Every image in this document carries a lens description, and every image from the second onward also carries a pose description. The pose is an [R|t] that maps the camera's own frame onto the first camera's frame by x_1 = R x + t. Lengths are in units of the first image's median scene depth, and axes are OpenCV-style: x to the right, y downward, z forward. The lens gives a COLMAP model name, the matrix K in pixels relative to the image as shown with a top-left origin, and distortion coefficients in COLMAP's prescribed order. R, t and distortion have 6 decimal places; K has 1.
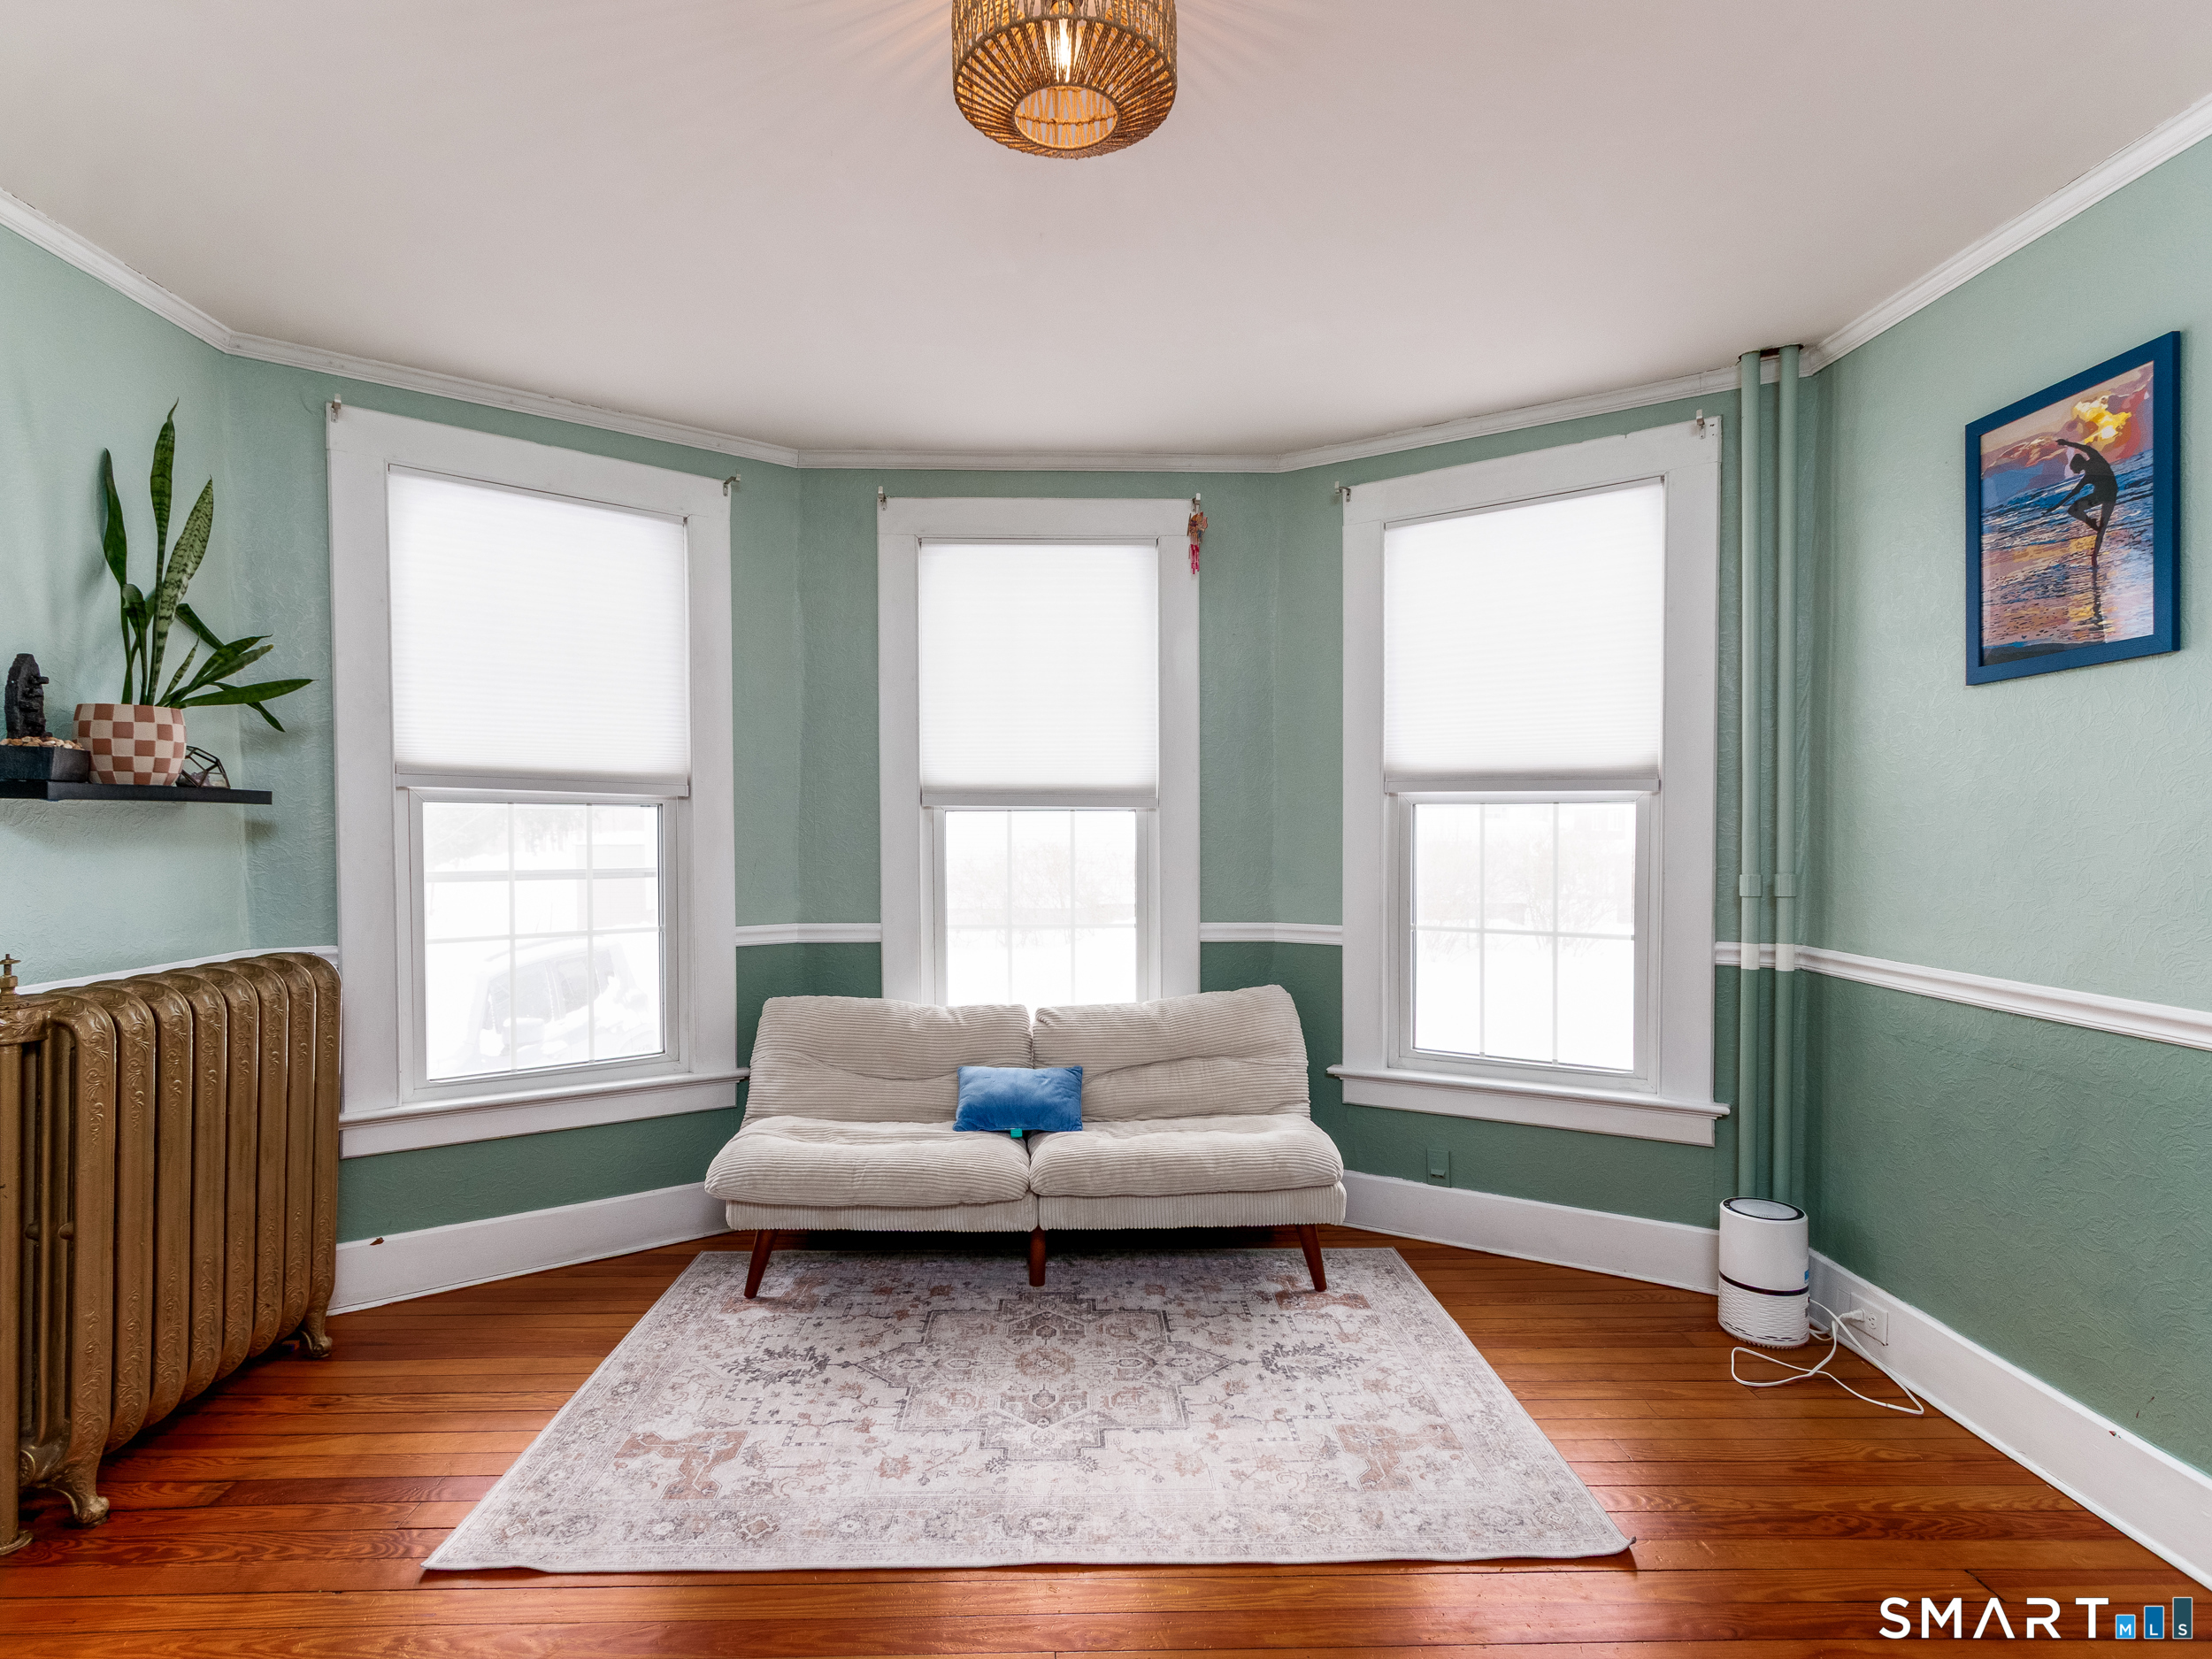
lens RADIAL K [[1155.4, 0, 1119.0], [0, 1155.4, 848.6], [0, 0, 1]] dist [0.006495, -0.001997]
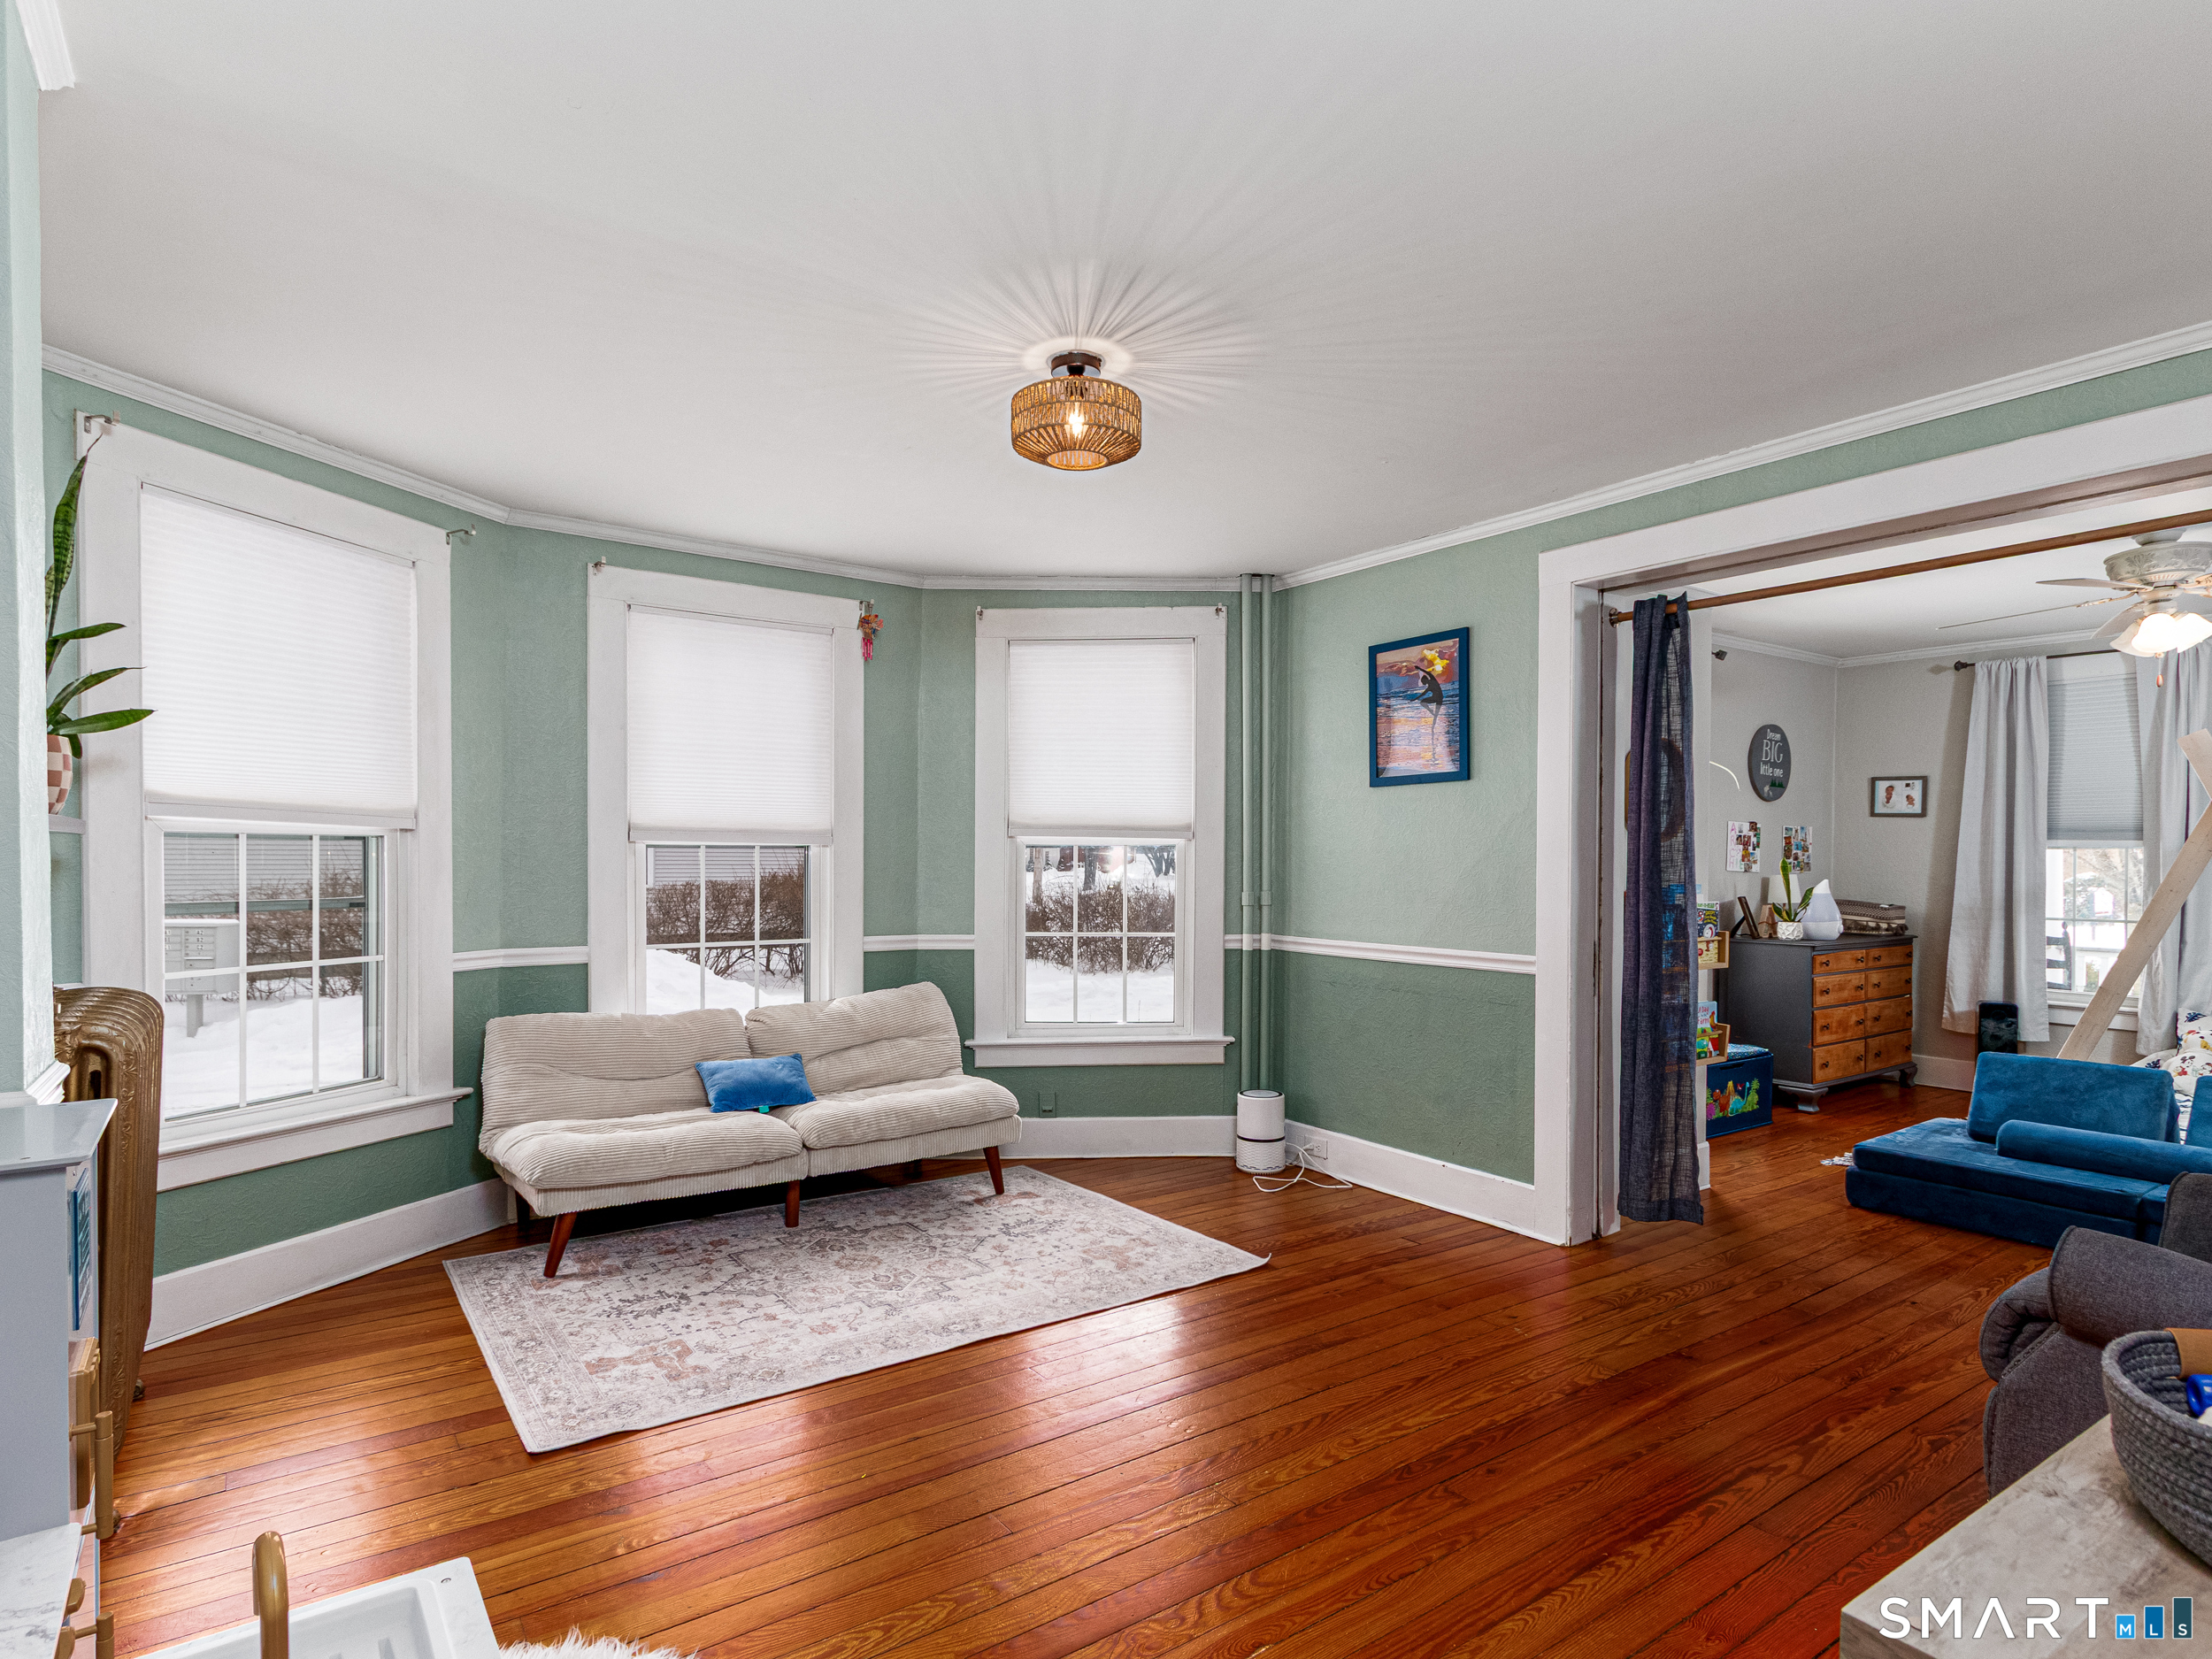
lens RADIAL K [[1155.4, 0, 1108.2], [0, 1155.4, 868.4], [0, 0, 1]] dist [0.006495, -0.001997]
pose [[0.840334, 0.000688, 0.542068, -0.500837], [0.003953, 0.999965, -0.007397, 0.000595], [-0.542054, 0.008359, 0.840302, -0.259547]]
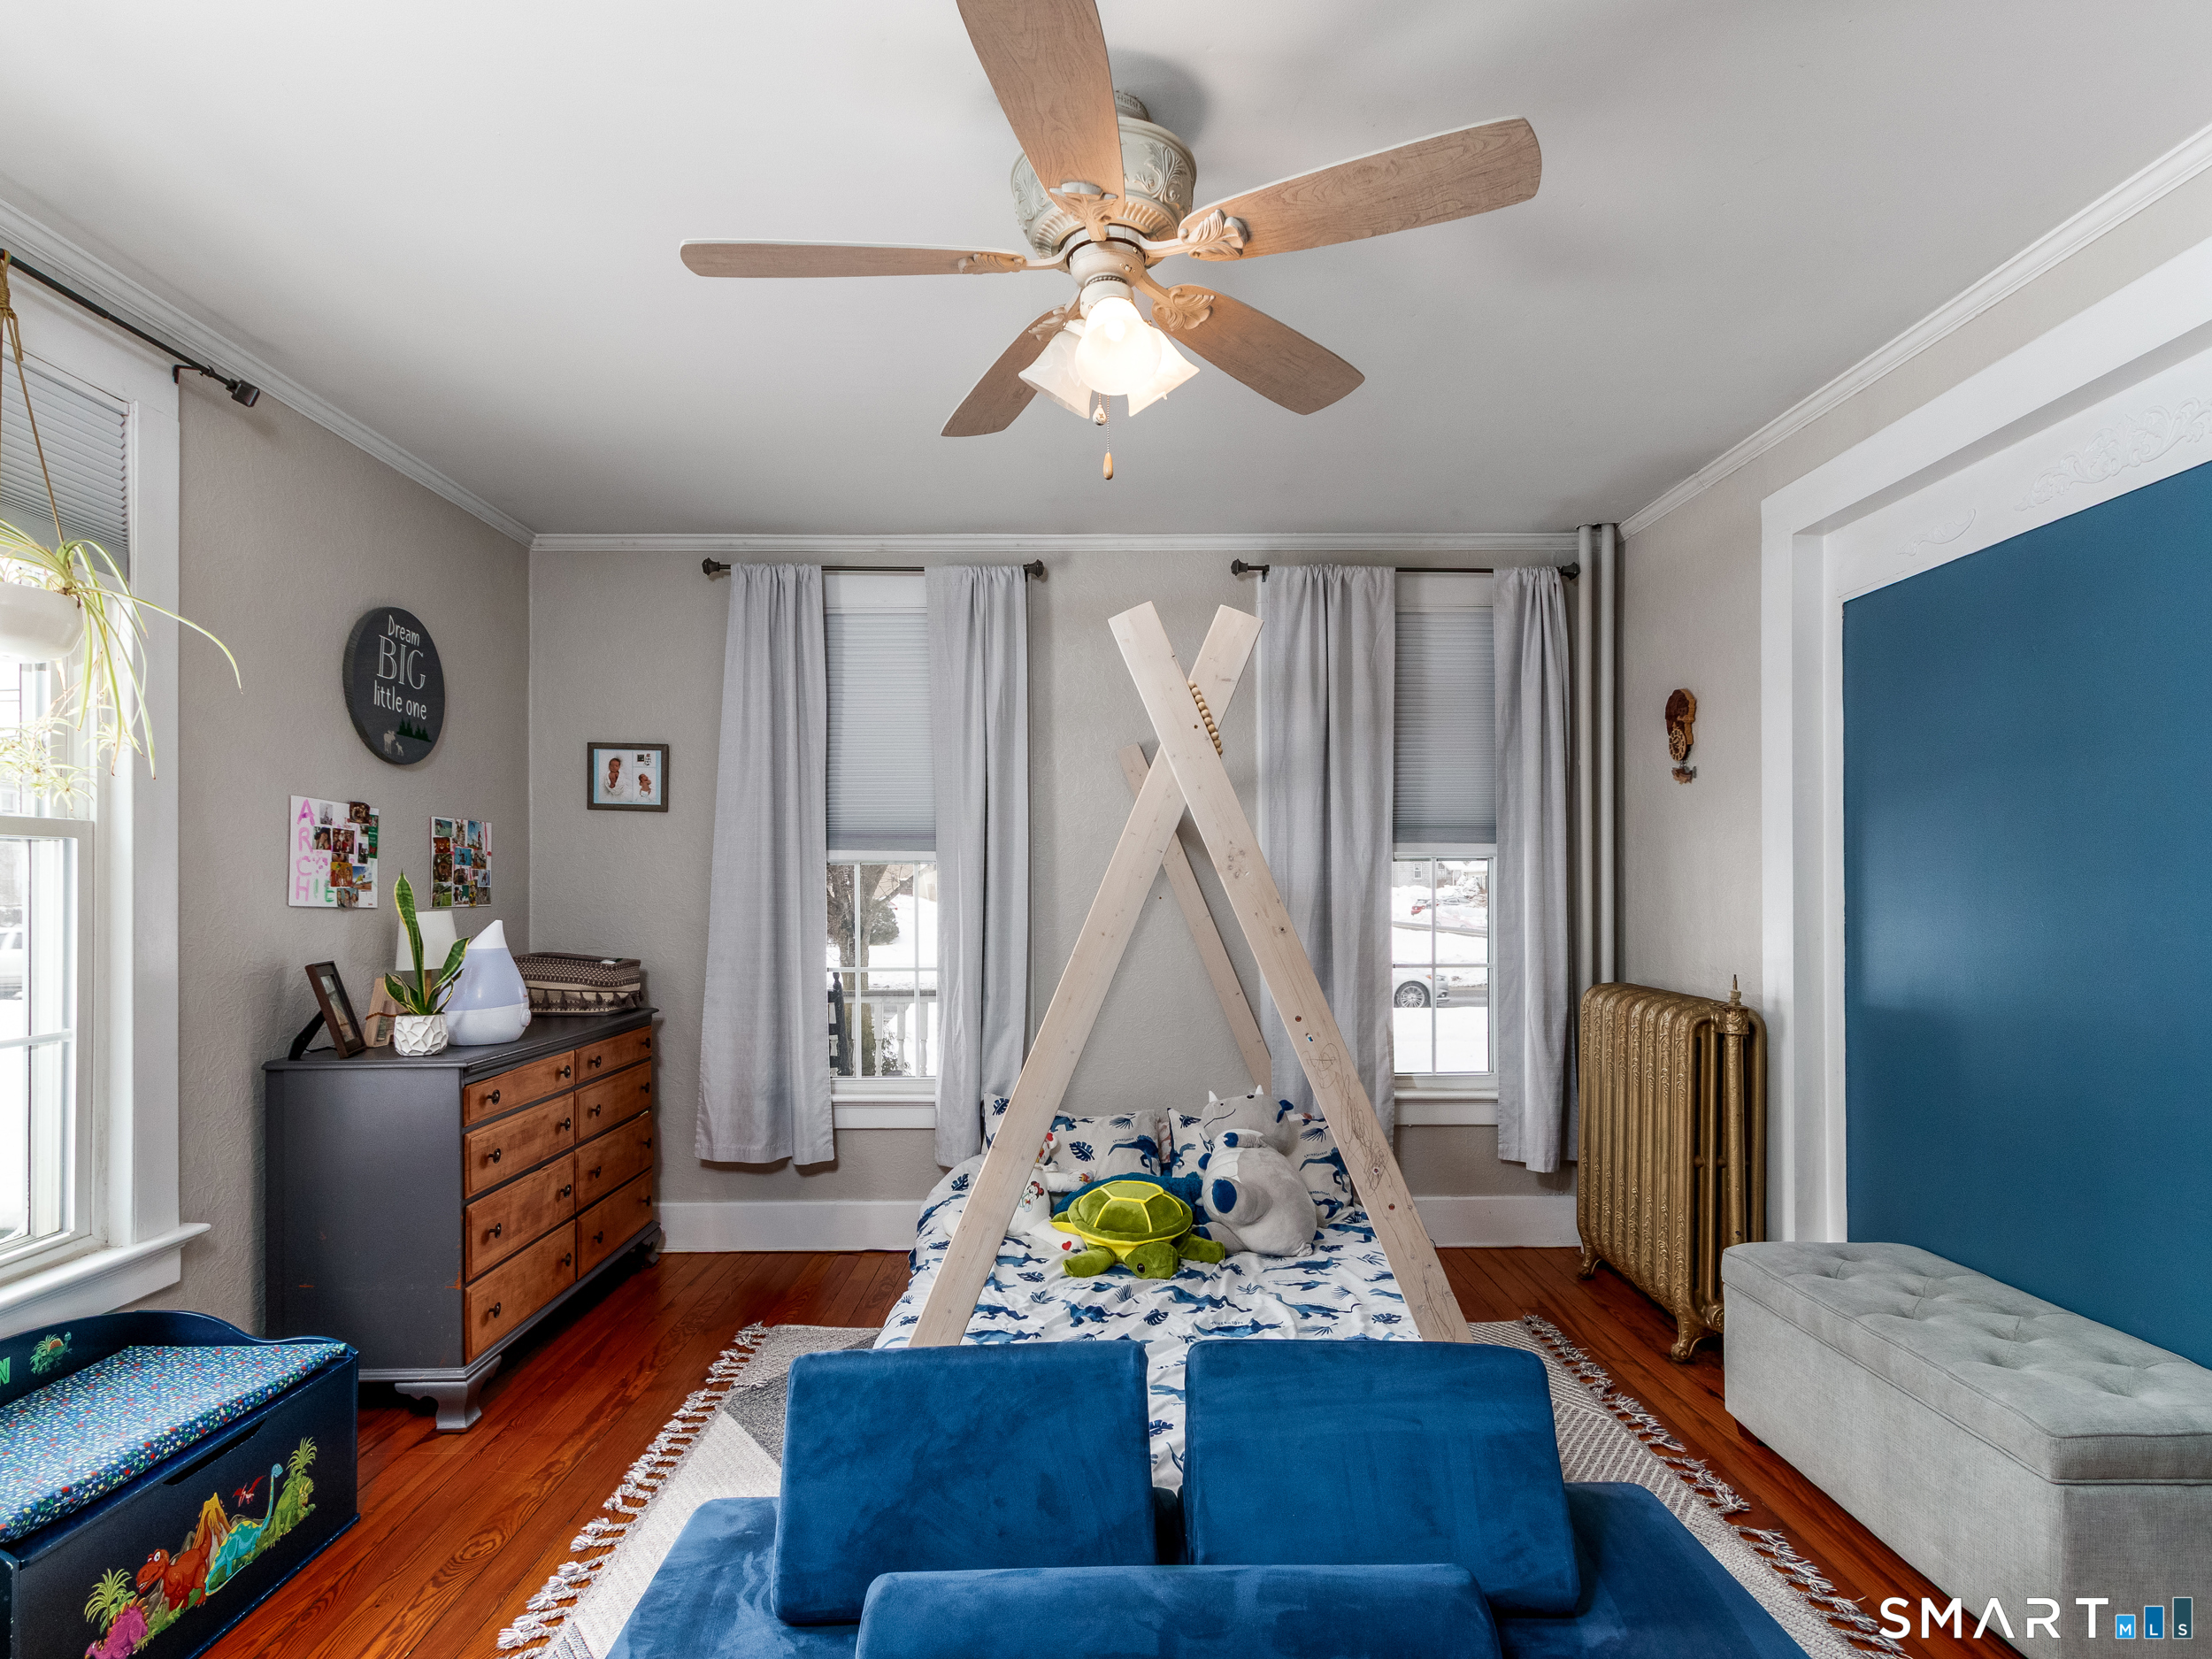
lens RADIAL K [[1155.4, 0, 1025.5], [0, 1155.4, 889.9], [0, 0, 1]] dist [0.006495, -0.001997]
pose [[0.083607, 0.000144, 0.996499, 0.684617], [0.023688, 0.999717, -0.002131, -0.003350], [-0.996217, 0.023784, 0.083580, 0.218480]]
